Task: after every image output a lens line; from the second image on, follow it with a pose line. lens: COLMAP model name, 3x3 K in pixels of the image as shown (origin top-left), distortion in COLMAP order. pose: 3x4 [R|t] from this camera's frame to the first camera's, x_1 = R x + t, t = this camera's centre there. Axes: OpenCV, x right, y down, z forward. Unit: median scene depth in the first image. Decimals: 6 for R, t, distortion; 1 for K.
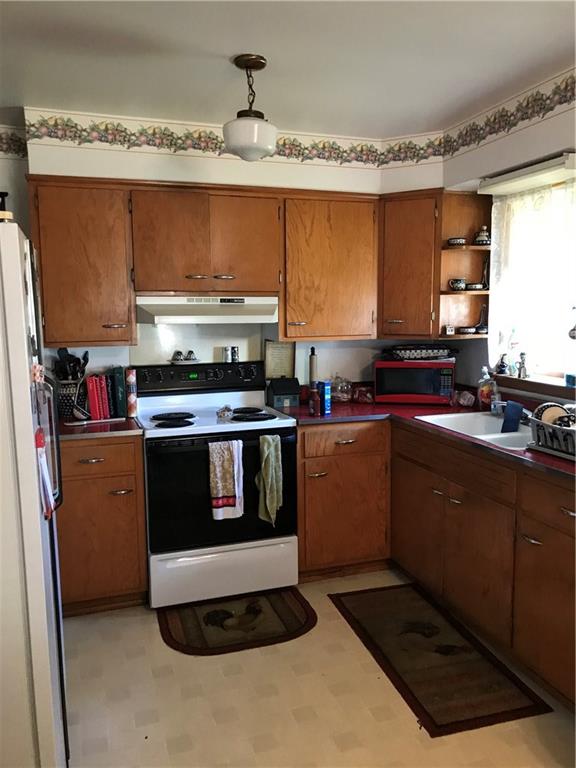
lens RADIAL K [[645.8, 0, 291.6], [0, 645.8, 379.9], [0, 0, 1]] dist [0.063368, -0.080596]
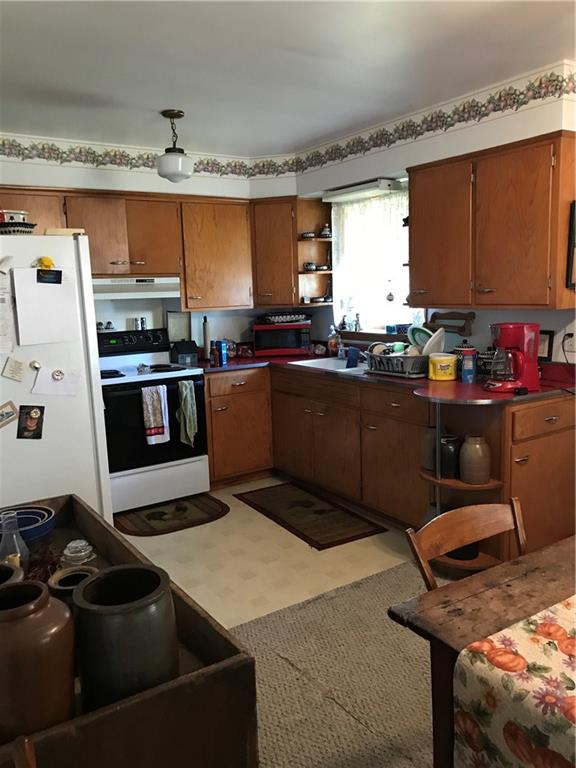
lens RADIAL K [[645.8, 0, 291.6], [0, 645.8, 379.9], [0, 0, 1]] dist [0.063368, -0.080596]
pose [[0.966355, -0.060020, 0.250111, -0.145475], [0.053223, 0.998009, 0.033857, 0.046642], [-0.251645, -0.019406, 0.967625, -0.335144]]
